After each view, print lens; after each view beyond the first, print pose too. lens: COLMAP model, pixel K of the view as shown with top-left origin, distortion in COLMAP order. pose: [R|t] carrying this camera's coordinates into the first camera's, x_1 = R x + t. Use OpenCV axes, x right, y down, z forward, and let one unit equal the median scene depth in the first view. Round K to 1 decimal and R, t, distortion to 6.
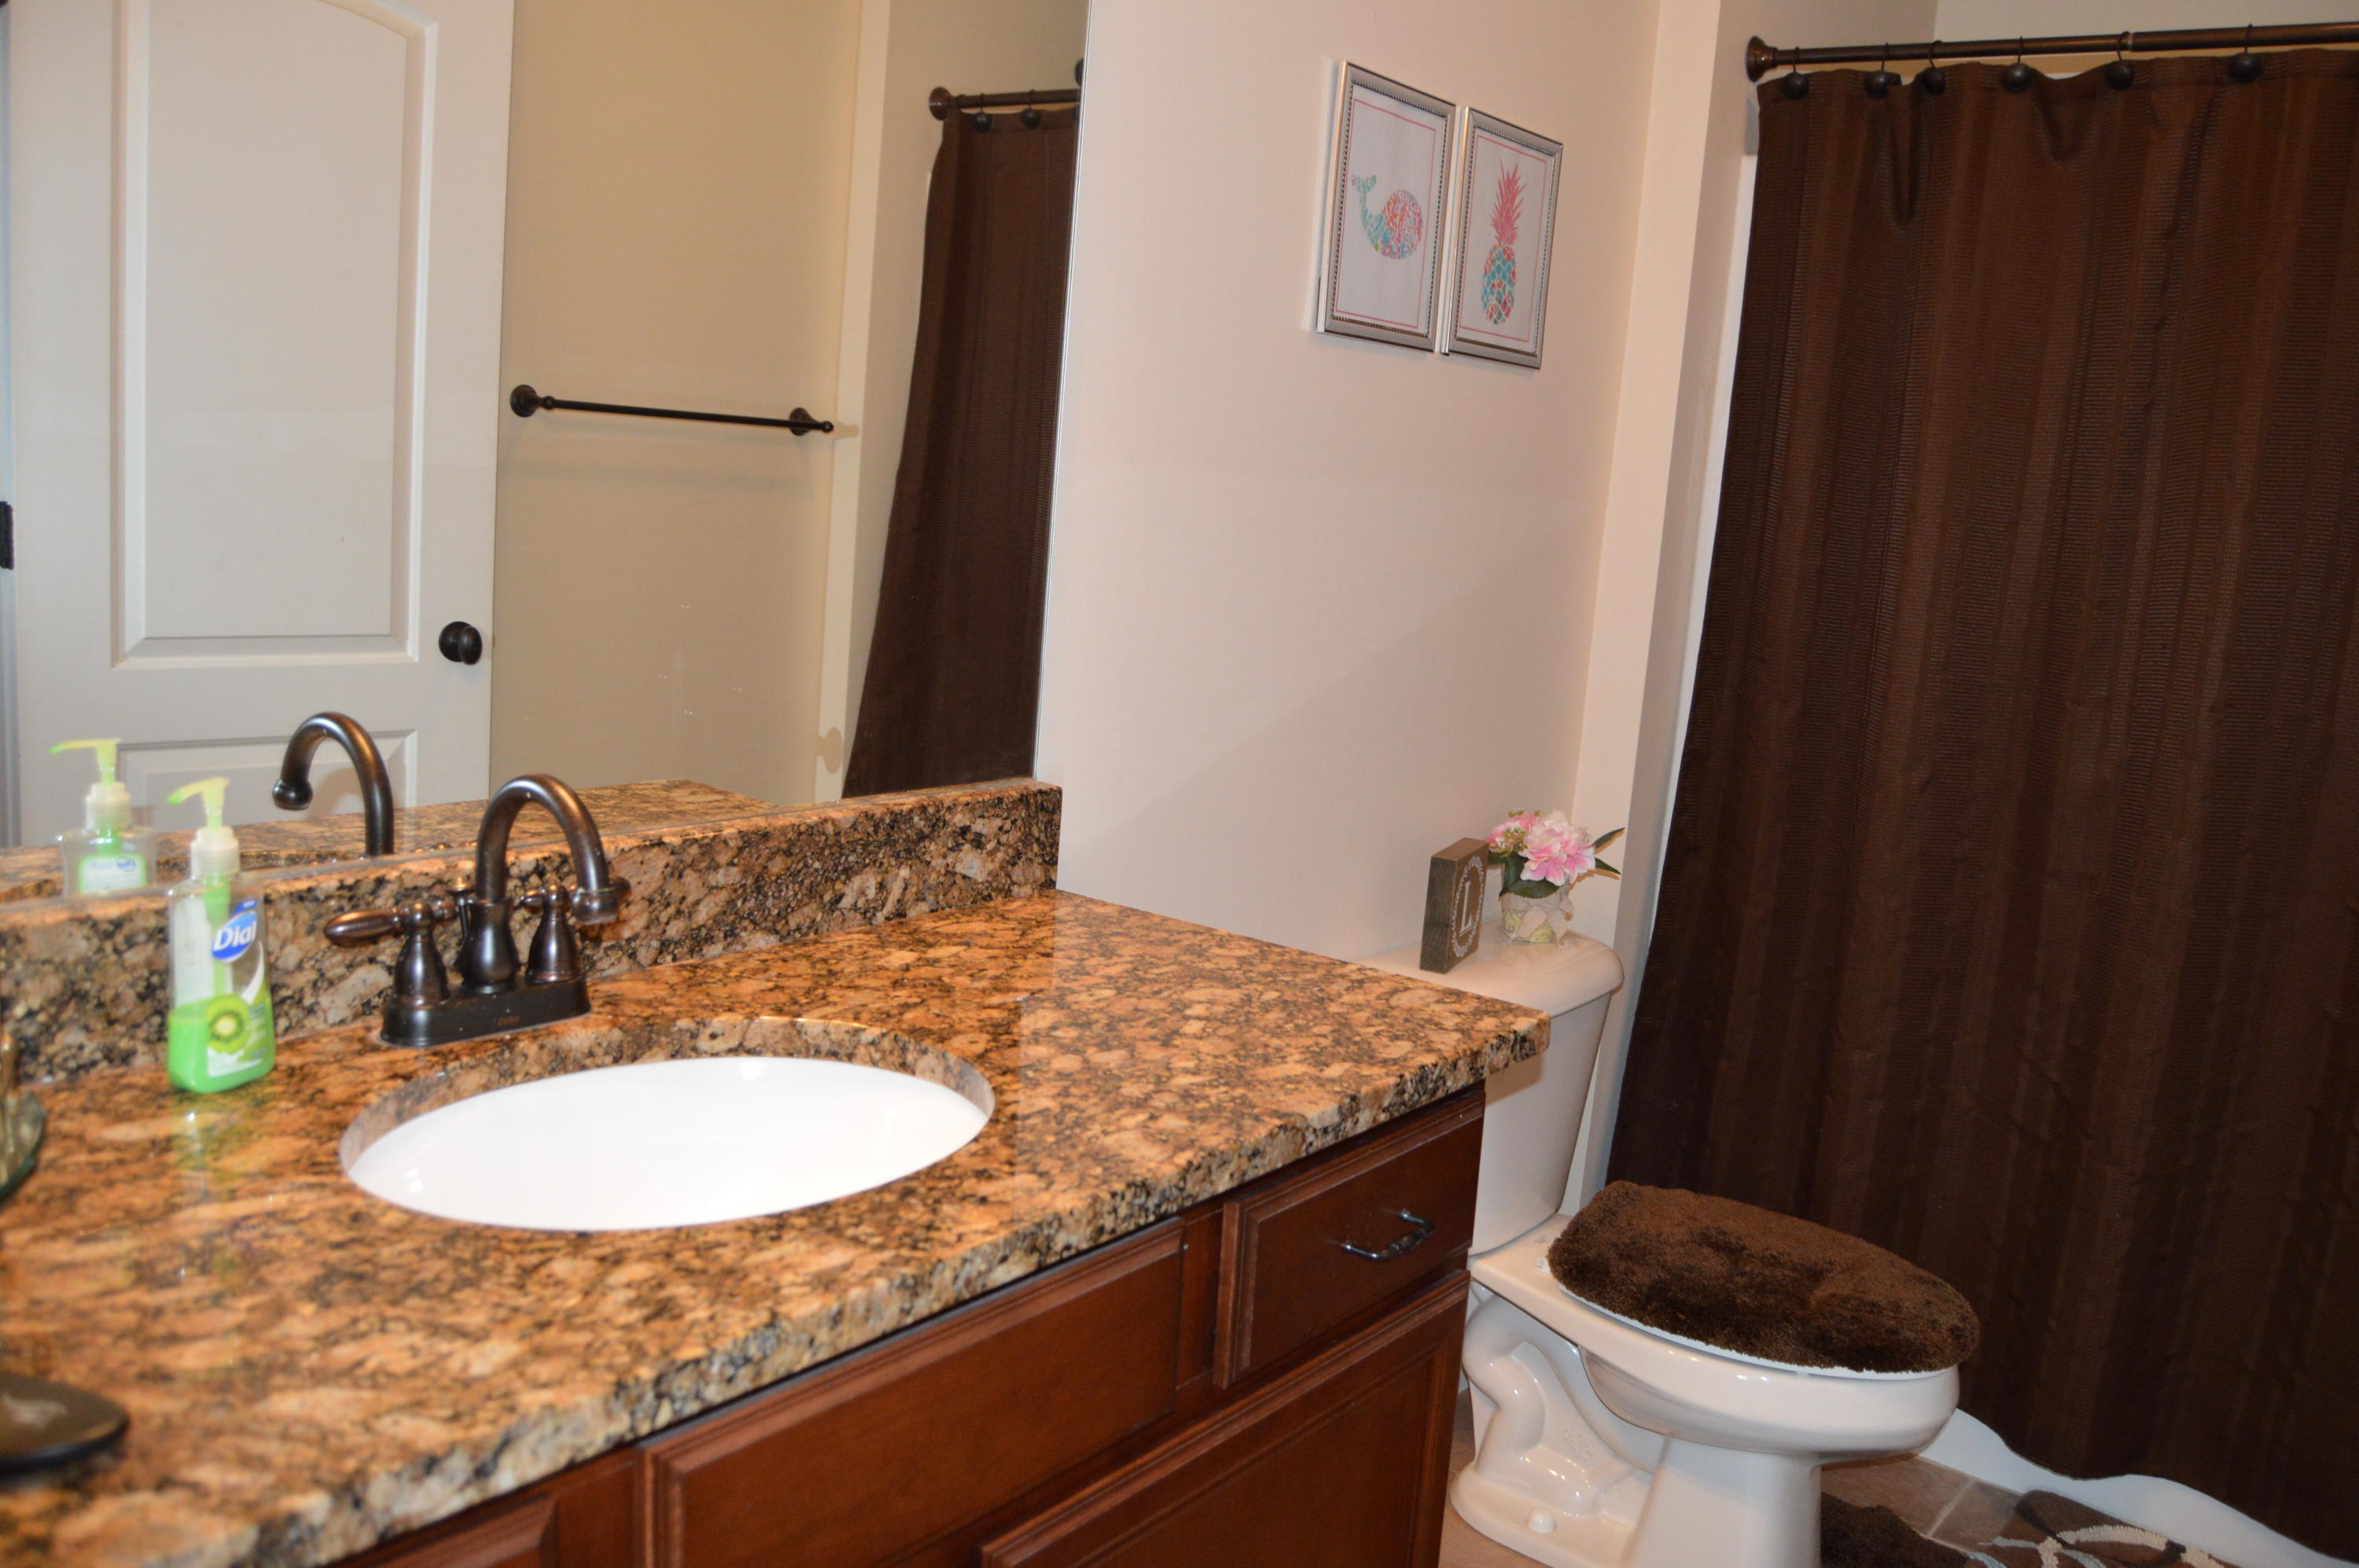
lens RADIAL K [[1890.4, 0, 1184.2], [0, 1890.4, 785.5], [0, 0, 1]] dist [-0.090466, 0.030668]
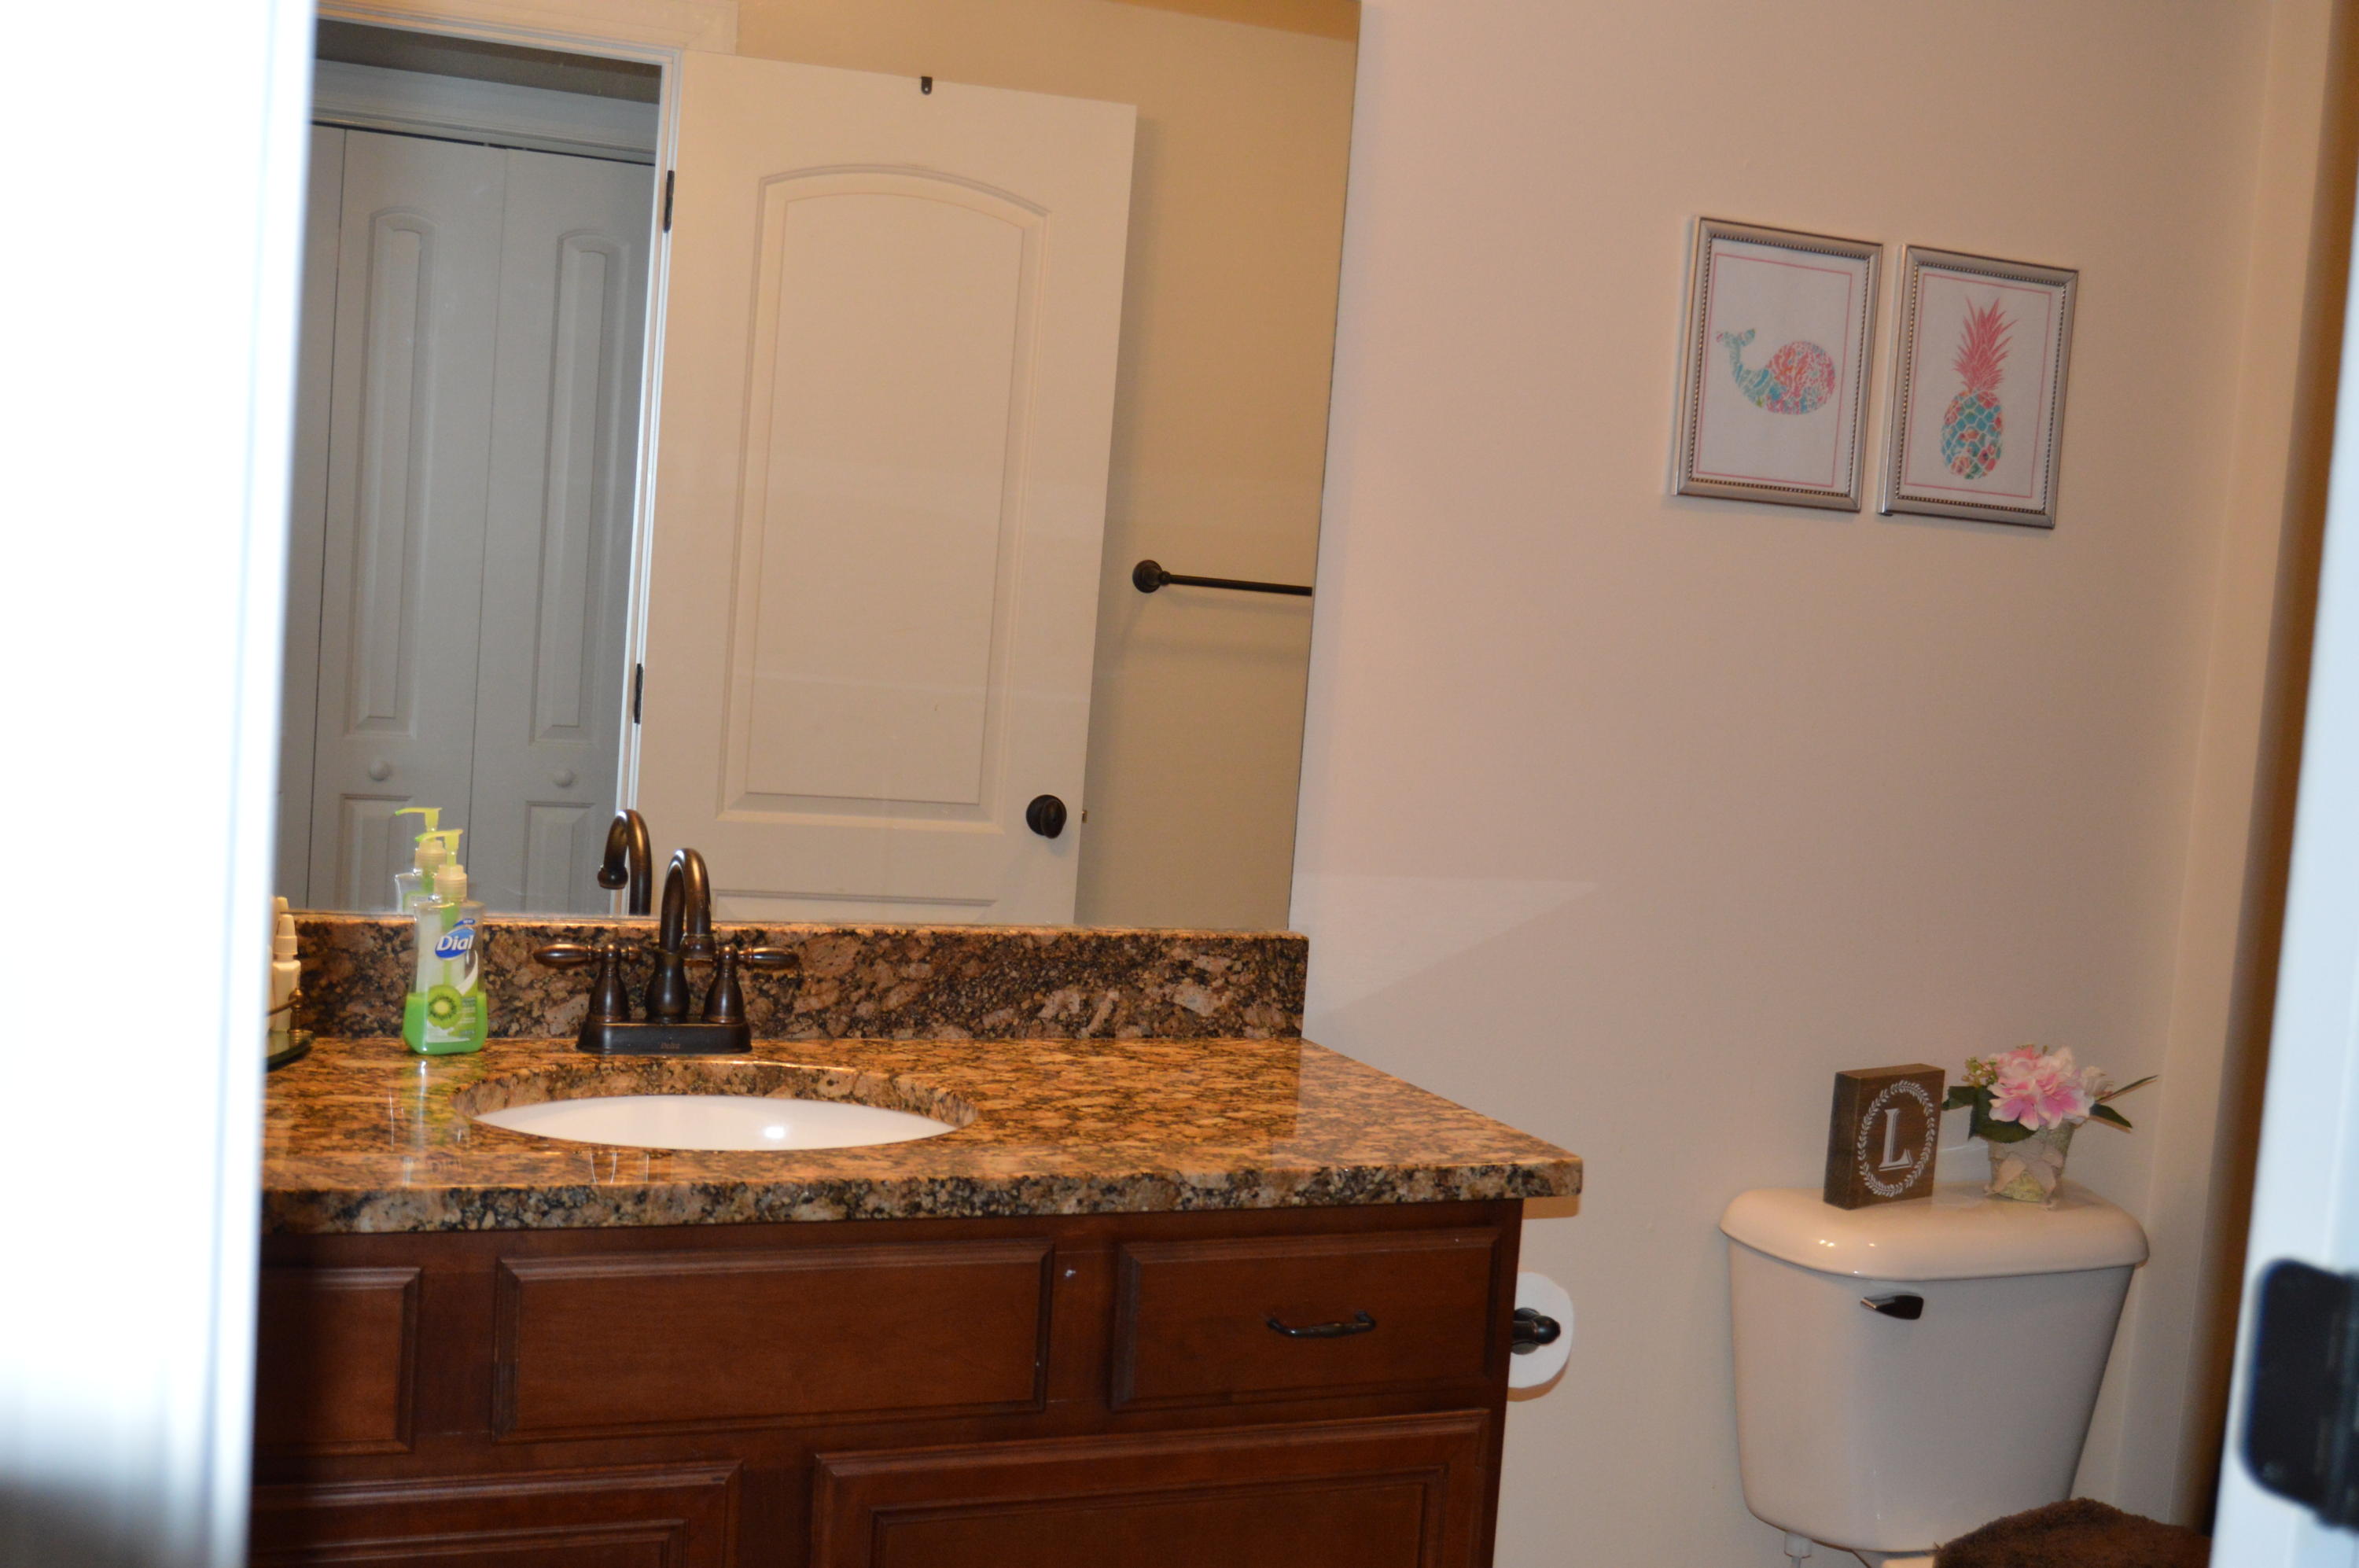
lens RADIAL K [[2619.2, 0, 1181.3], [0, 2619.2, 780.6], [0, 0, 1]] dist [-0.067055, 0.000000]
pose [[0.869428, 0.026463, -0.493350, 0.739525], [-0.090525, 0.990192, -0.106419, 0.095392], [0.485695, 0.137185, 0.863296, -0.354367]]
